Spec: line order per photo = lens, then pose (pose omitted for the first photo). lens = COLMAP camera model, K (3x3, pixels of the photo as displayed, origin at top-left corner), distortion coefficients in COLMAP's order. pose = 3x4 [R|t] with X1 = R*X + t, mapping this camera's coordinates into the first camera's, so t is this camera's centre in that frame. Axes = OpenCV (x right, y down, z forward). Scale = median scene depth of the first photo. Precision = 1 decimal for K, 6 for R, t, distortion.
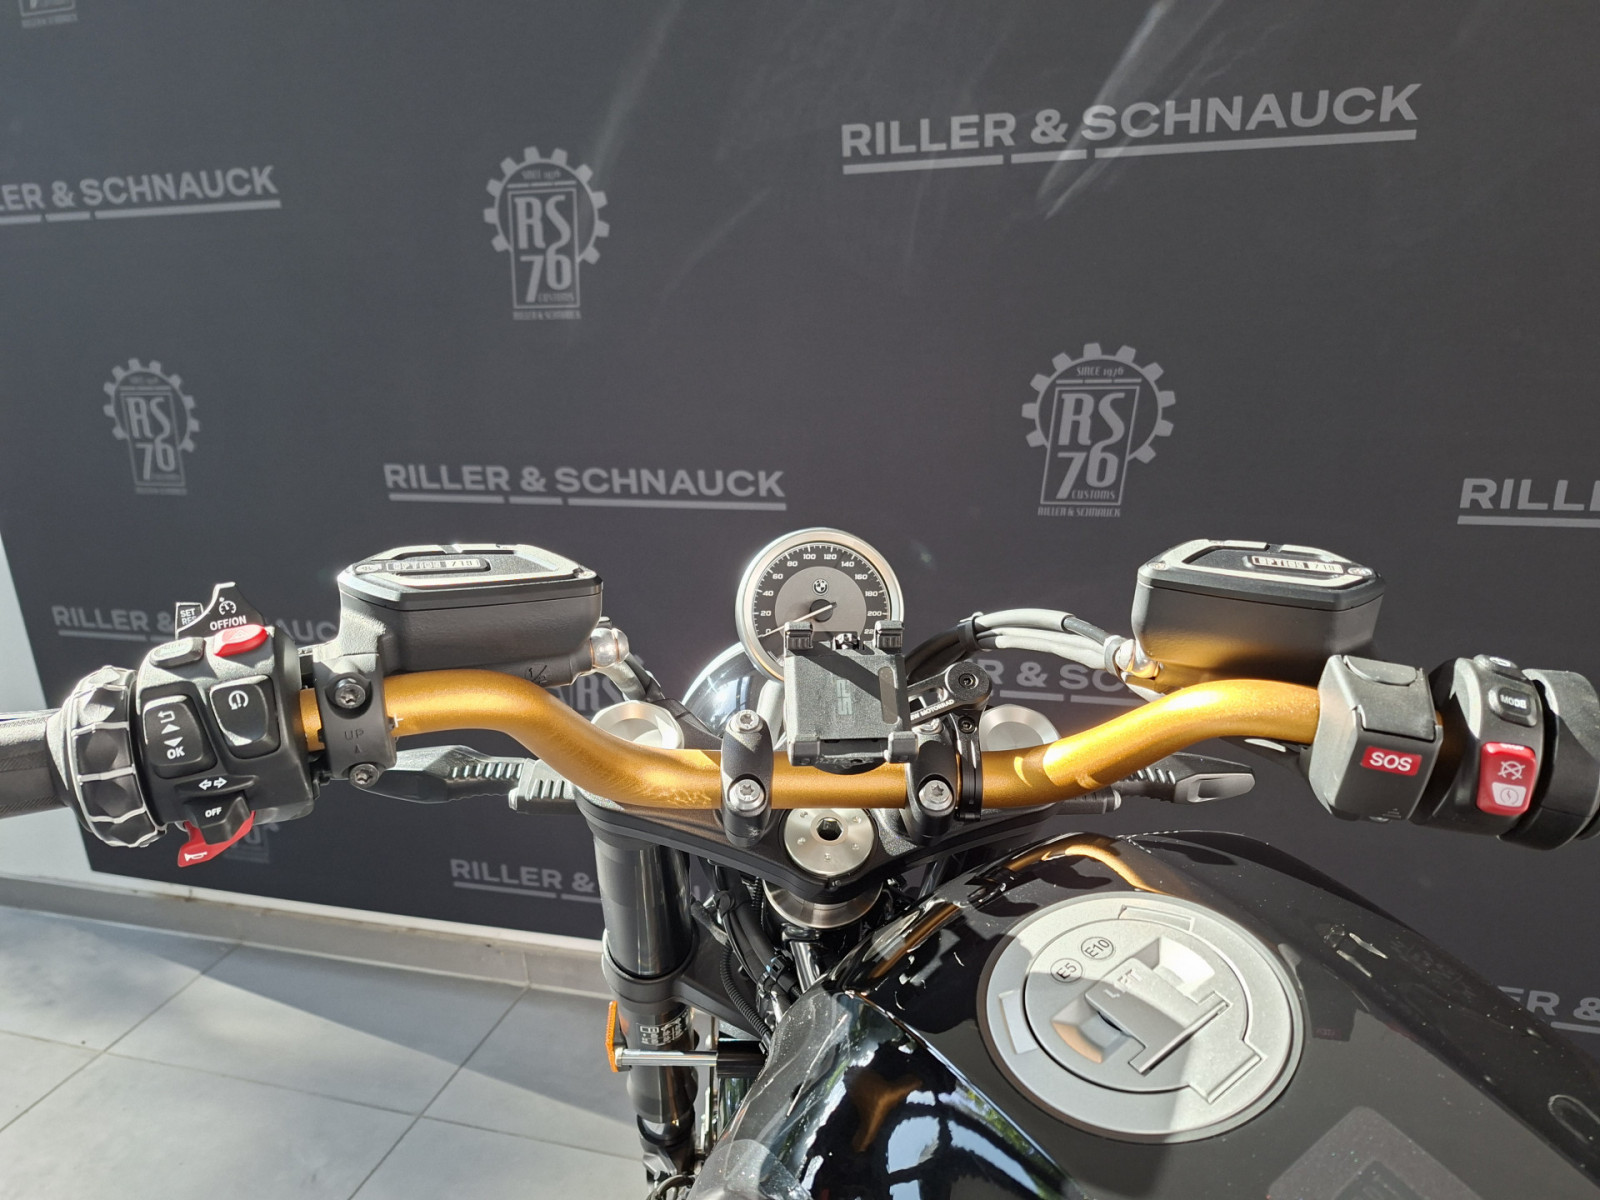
lens RADIAL K [[1065.5, 0, 806.5], [0, 1065.5, 599.8], [0, 0, 1]] dist [0.044200, -0.032774]
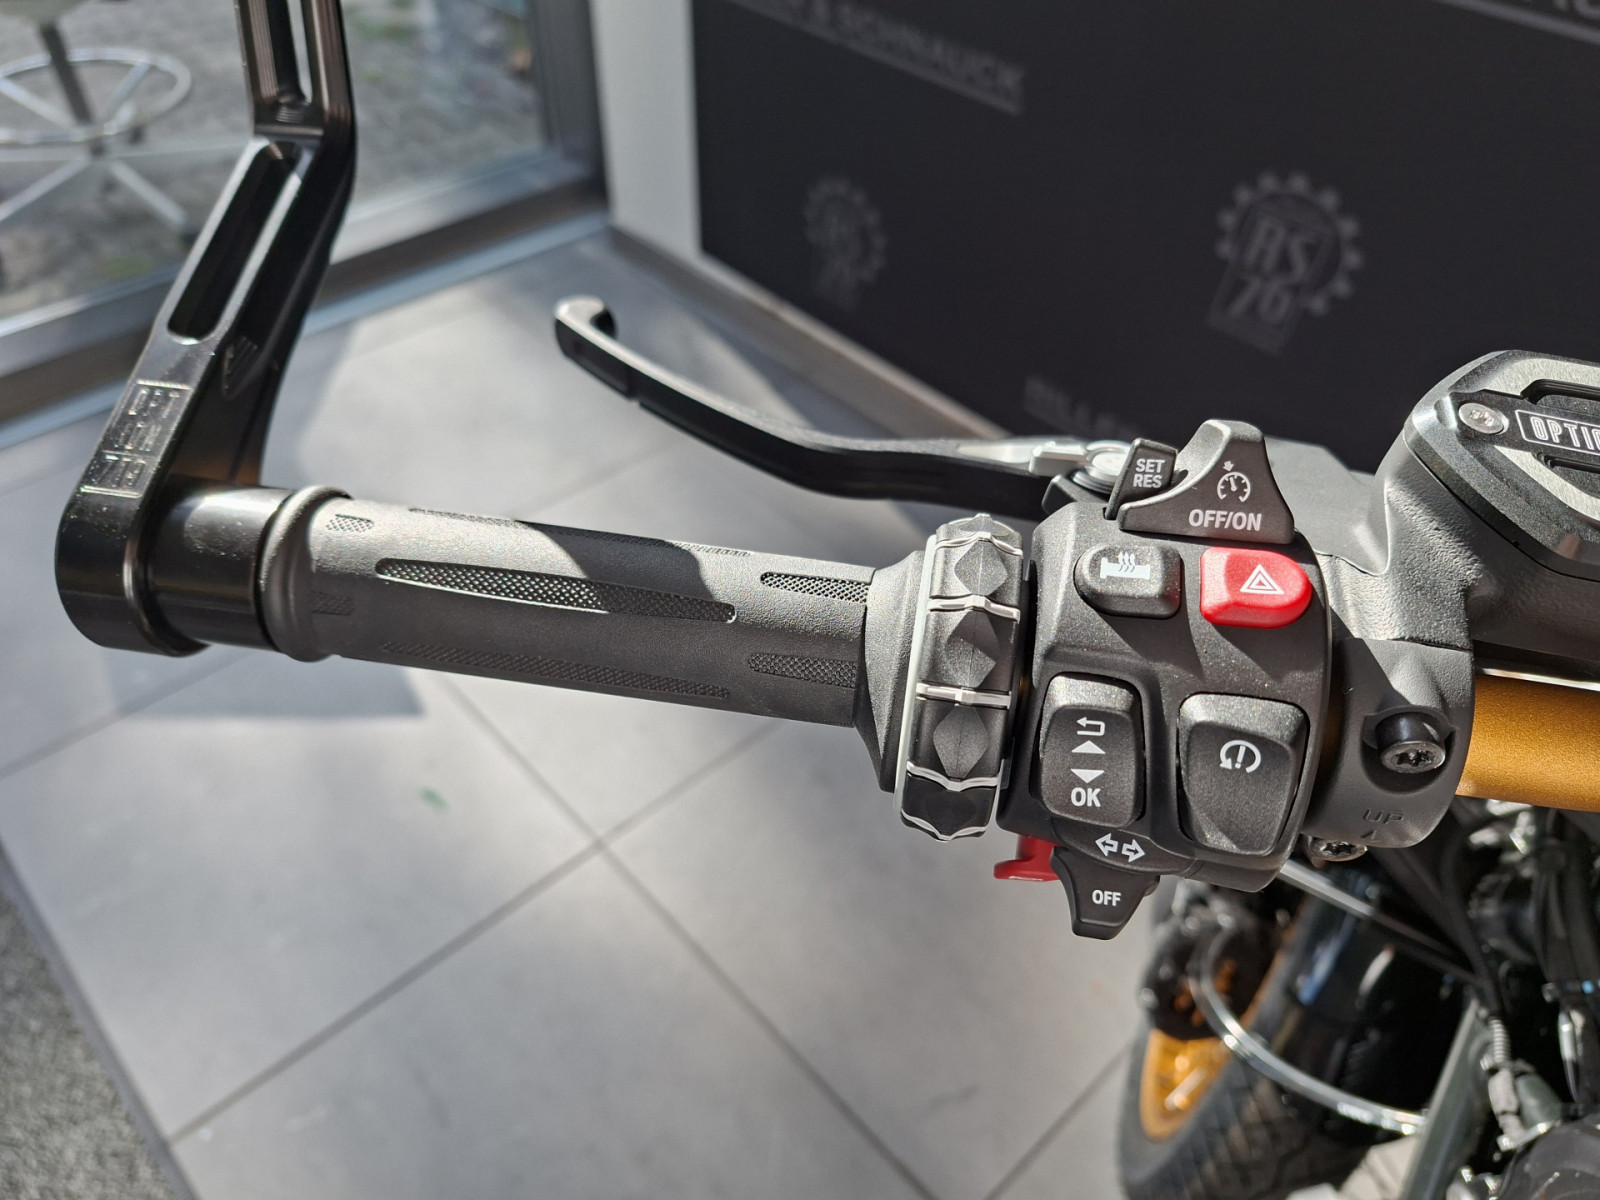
lens RADIAL K [[1065.5, 0, 806.5], [0, 1065.5, 599.8], [0, 0, 1]] dist [0.044200, -0.032774]
pose [[0.850146, 0.412279, -0.327532, -0.560828], [-0.206800, 0.833489, 0.512377, -0.162041], [0.484237, -0.367861, 0.793847, 0.562793]]
